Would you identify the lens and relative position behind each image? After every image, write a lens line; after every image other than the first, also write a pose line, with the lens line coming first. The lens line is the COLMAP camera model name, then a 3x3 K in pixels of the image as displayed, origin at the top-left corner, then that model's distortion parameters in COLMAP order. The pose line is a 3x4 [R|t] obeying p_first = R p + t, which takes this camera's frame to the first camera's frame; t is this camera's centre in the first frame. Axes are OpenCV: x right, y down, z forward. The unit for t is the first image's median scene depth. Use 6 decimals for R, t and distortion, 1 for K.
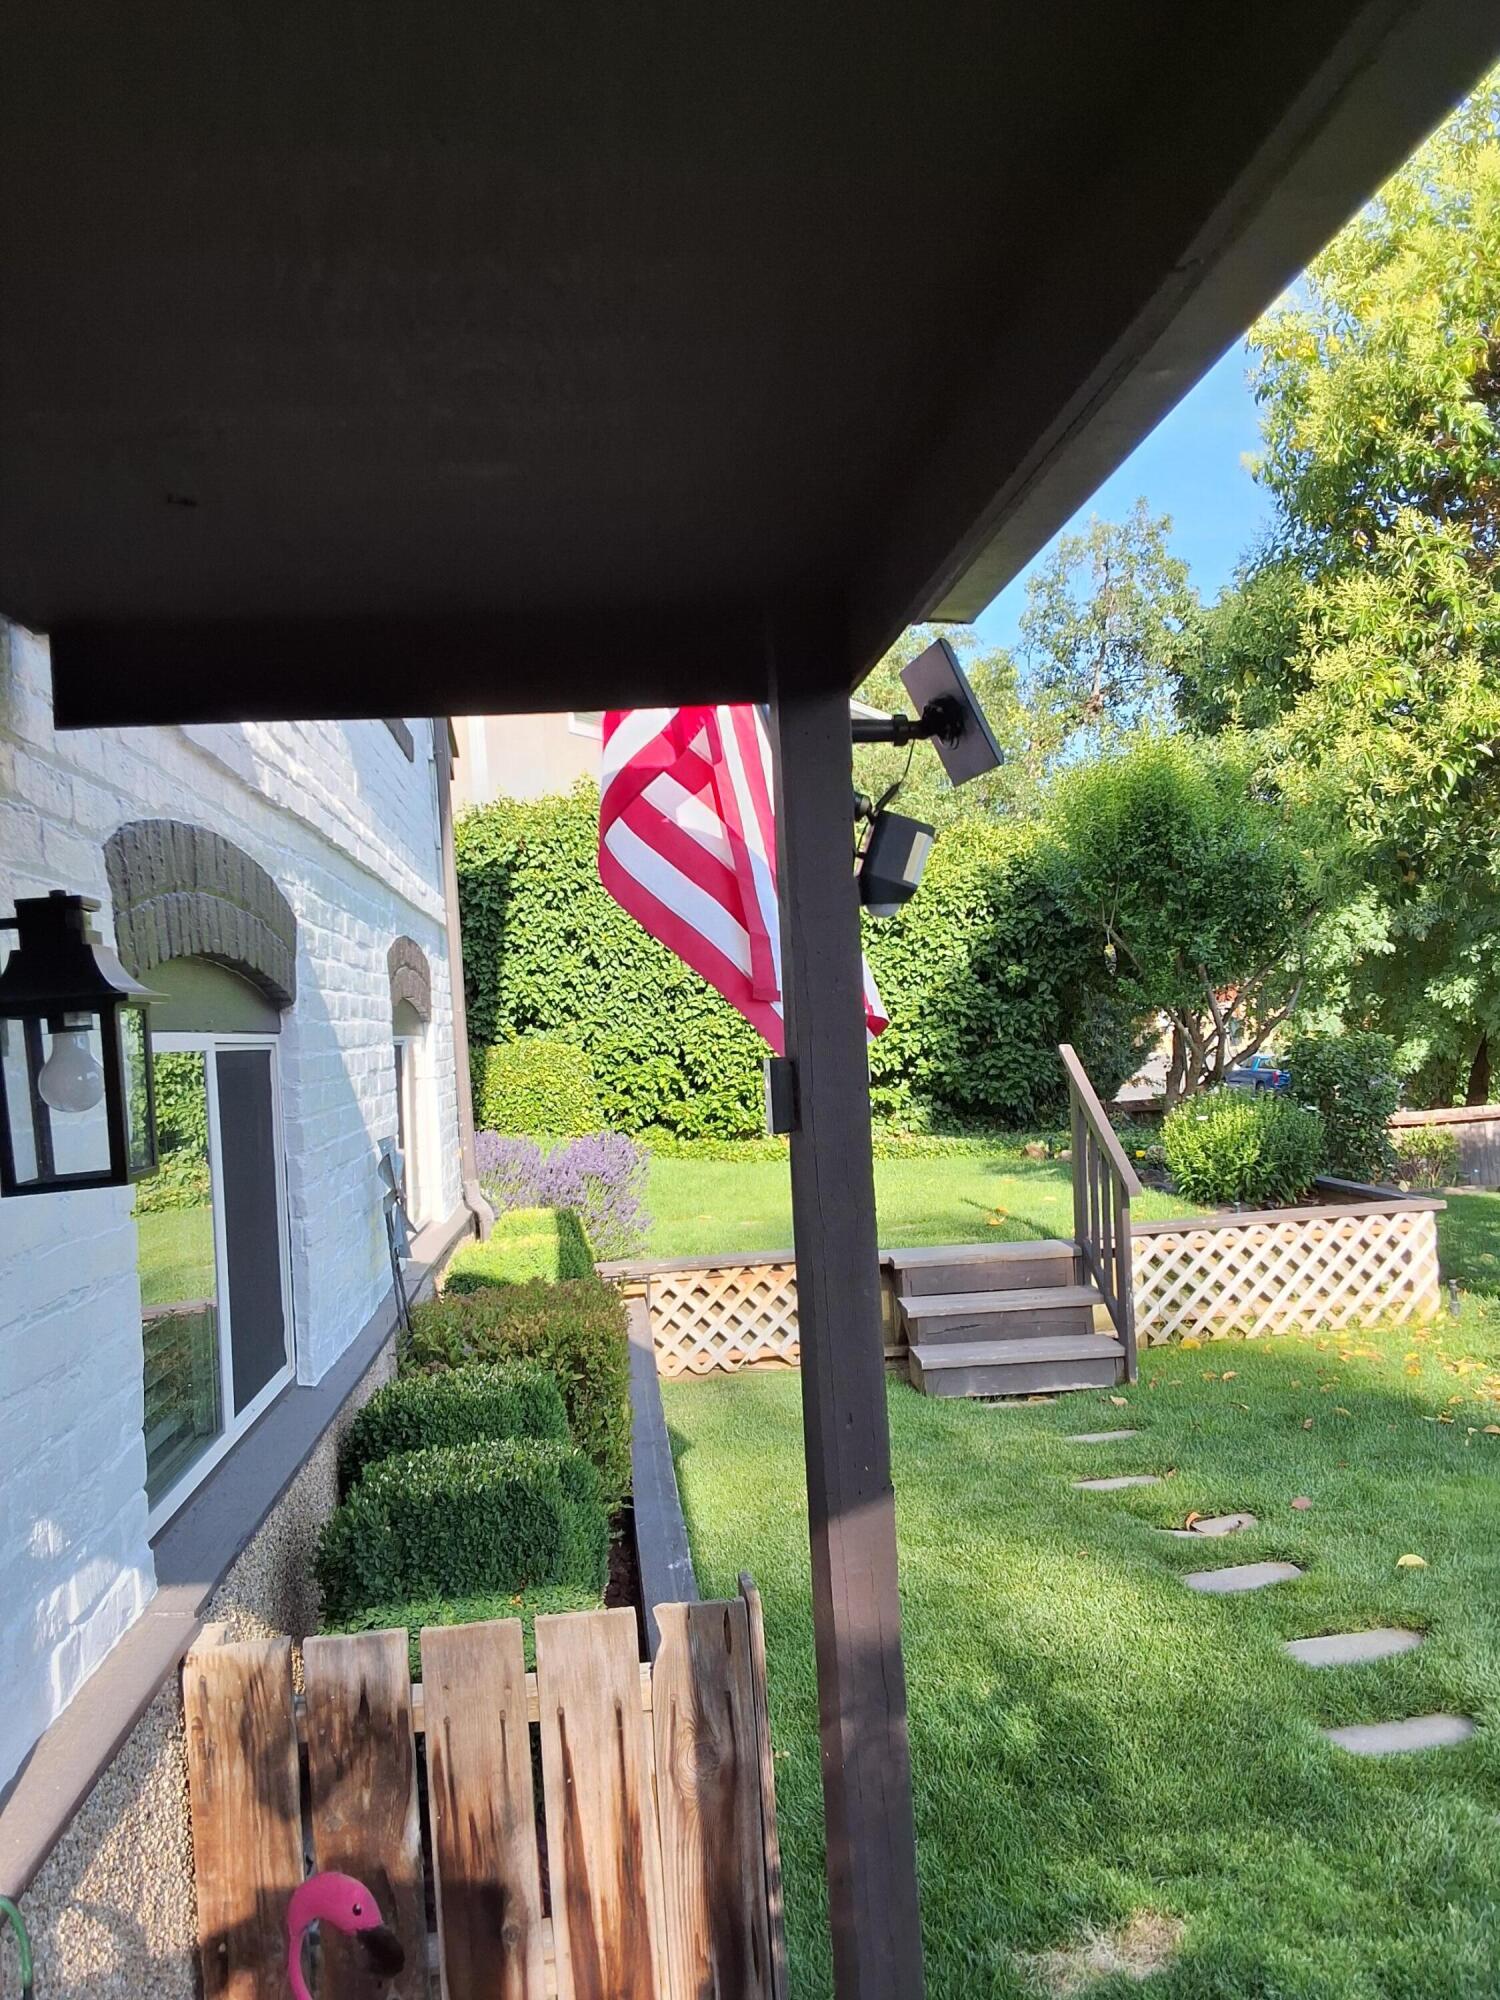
lens RADIAL K [[1638.4, 0, 745.9], [0, 1638.4, 1011.3], [0, 0, 1]] dist [0.118284, -0.182961]
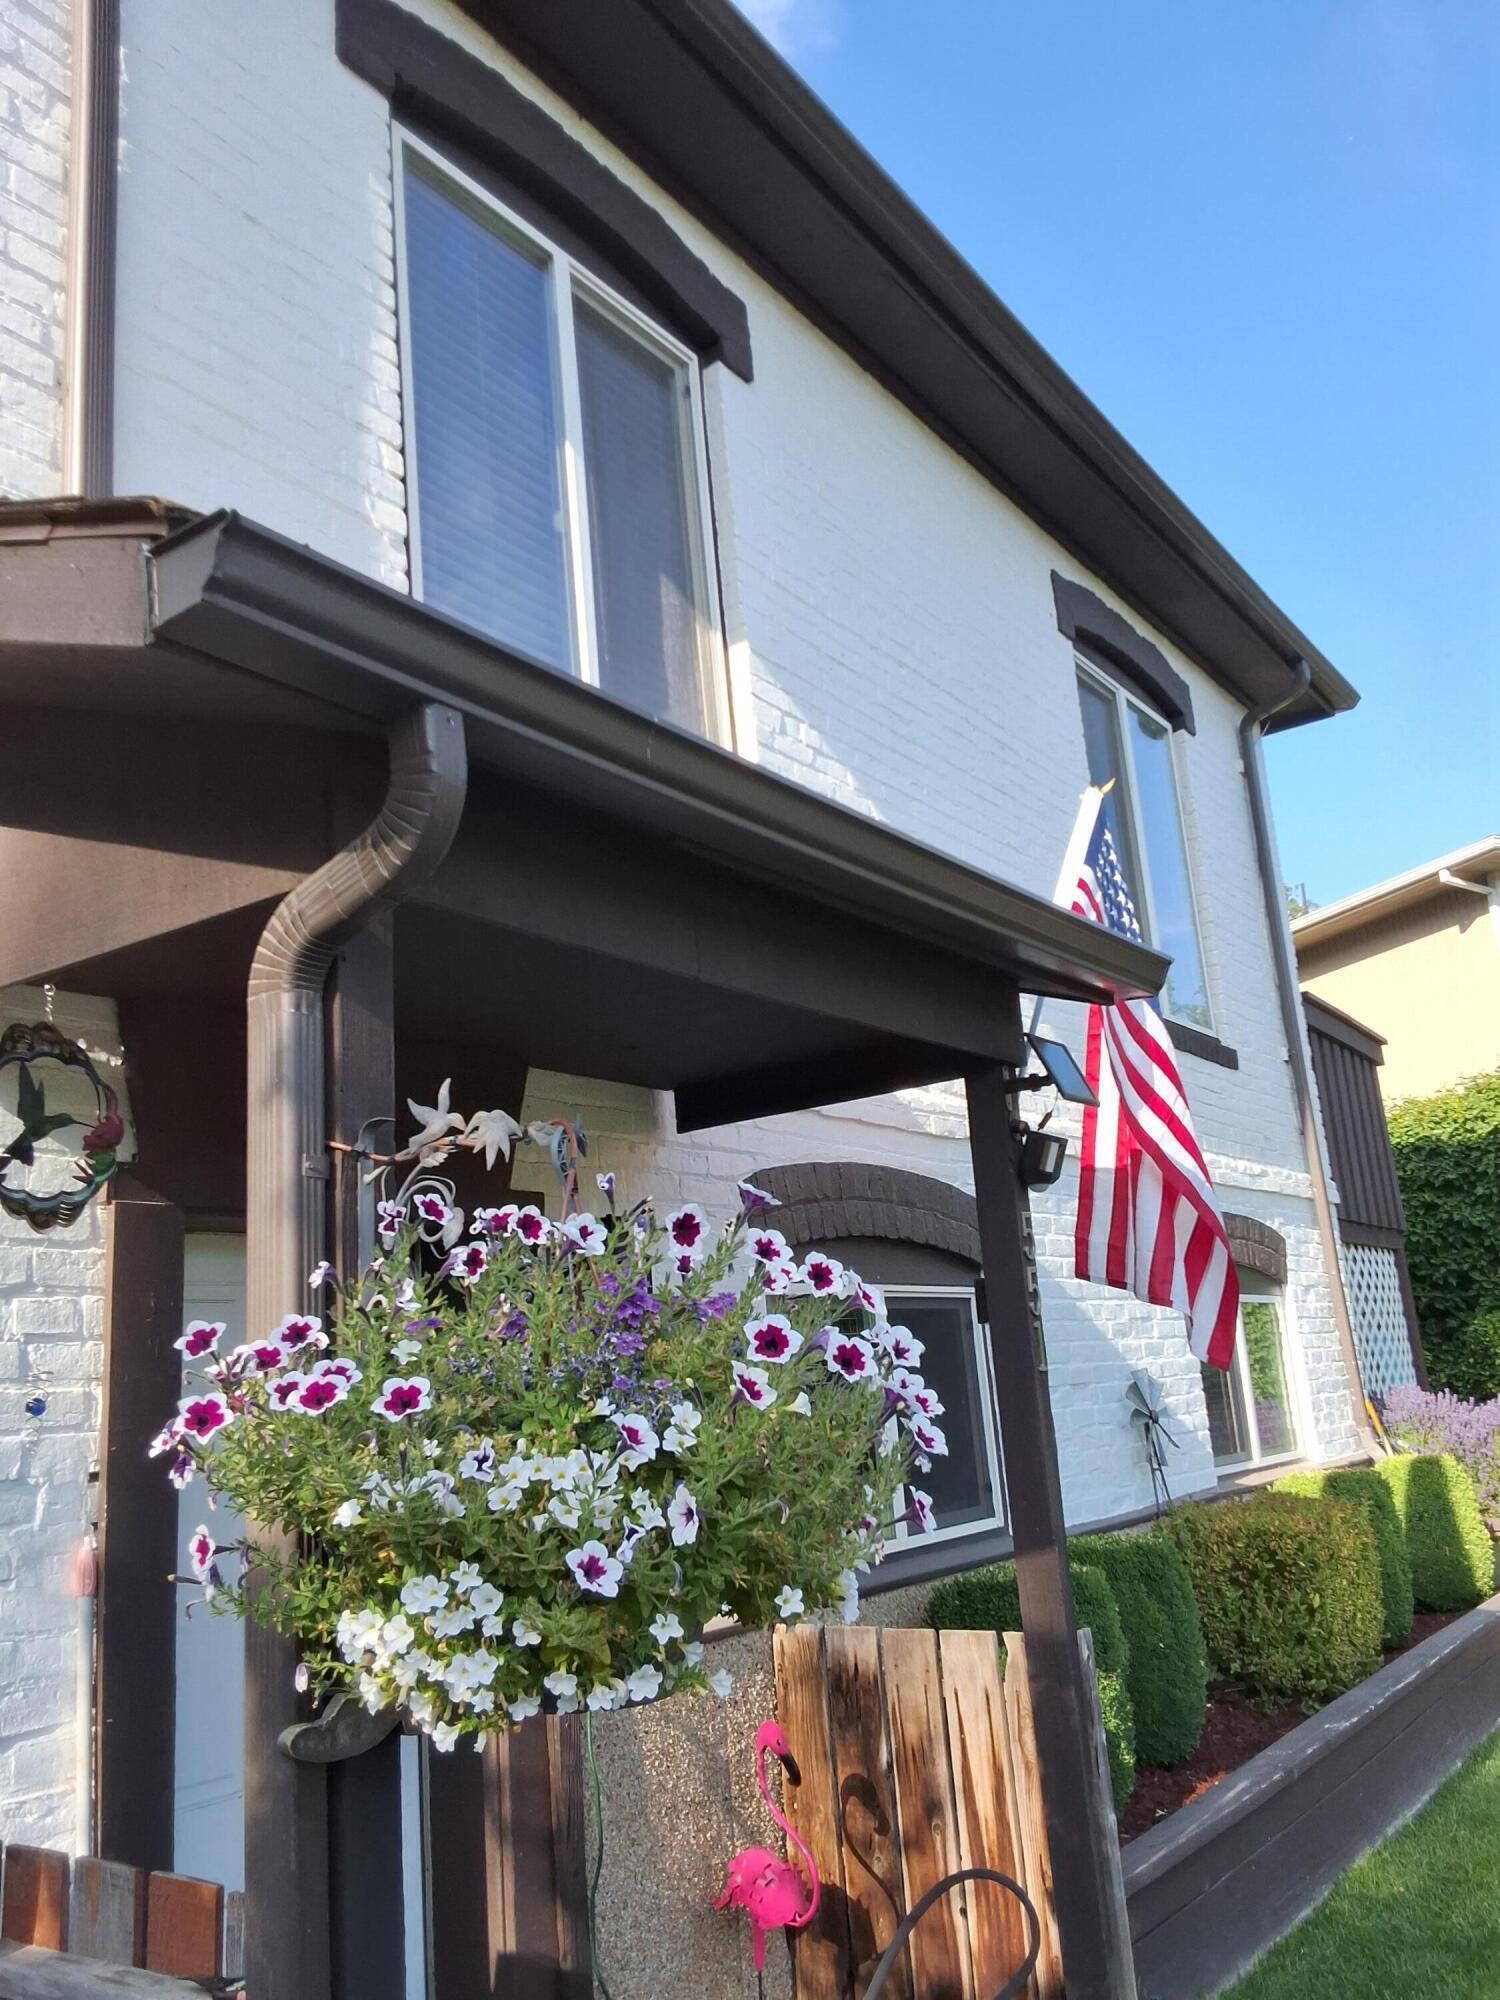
lens RADIAL K [[1638.4, 0, 758.2], [0, 1638.4, 998.6], [0, 0, 1]] dist [0.118284, -0.182961]
pose [[0.756724, -0.145905, -0.637245, 0.892224], [0.031228, 0.981731, -0.187696, 0.049910], [0.652989, 0.122134, 0.747455, -0.446683]]
